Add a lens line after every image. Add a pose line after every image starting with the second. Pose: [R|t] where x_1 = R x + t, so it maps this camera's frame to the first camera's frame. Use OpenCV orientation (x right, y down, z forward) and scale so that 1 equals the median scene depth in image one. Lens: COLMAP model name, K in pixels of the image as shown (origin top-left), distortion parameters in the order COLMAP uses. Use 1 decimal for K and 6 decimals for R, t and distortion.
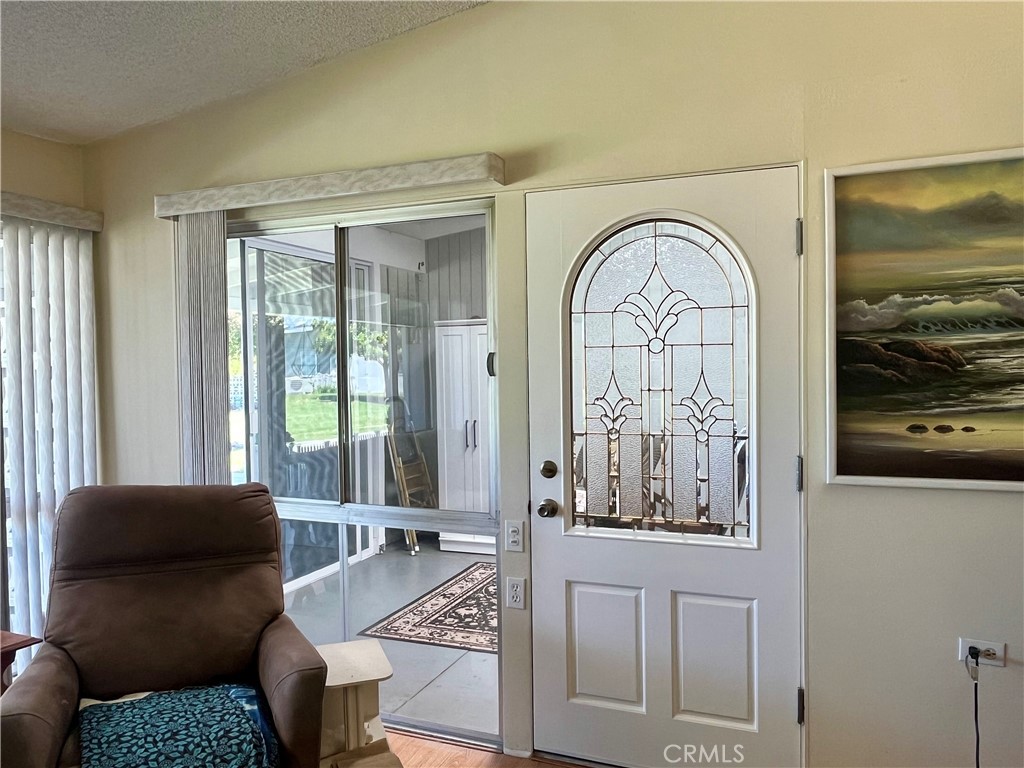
lens RADIAL K [[763.9, 0, 509.0], [0, 763.9, 388.3], [0, 0, 1]] dist [-0.002716, -0.002178]
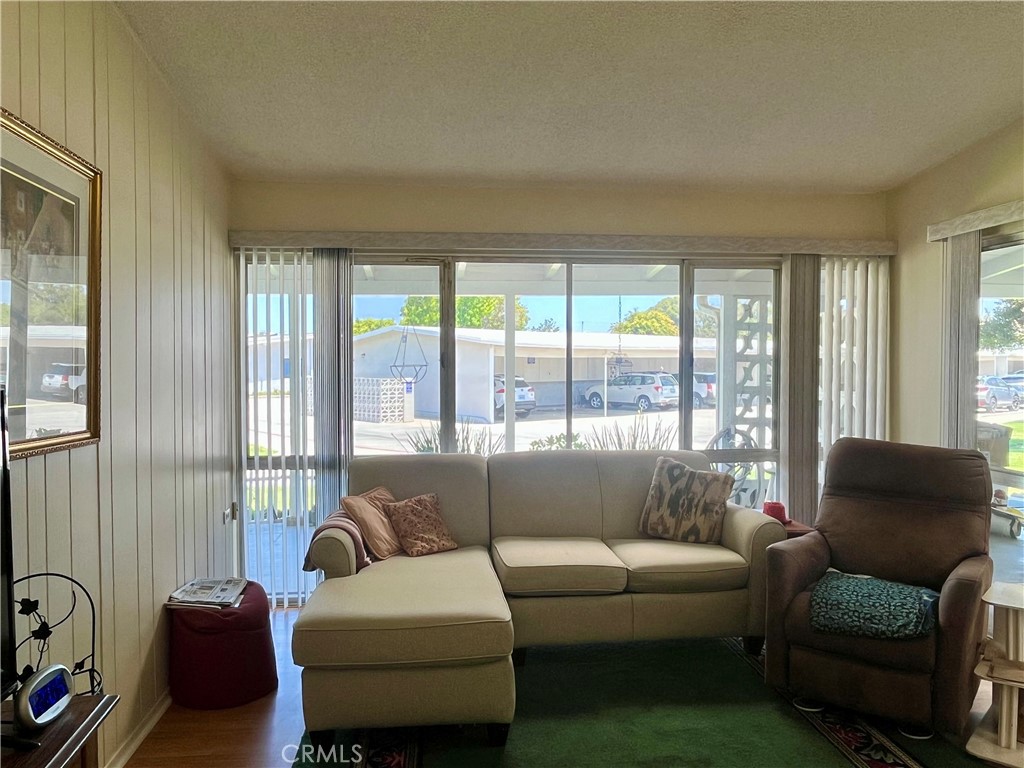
lens RADIAL K [[763.9, 0, 510.2], [0, 763.9, 383.2], [0, 0, 1]] dist [-0.002716, -0.002178]
pose [[0.482521, 0.032633, -0.875276, 0.349798], [-0.023005, 0.999433, 0.024580, -0.000734], [0.875582, 0.008275, 0.482999, -0.251427]]
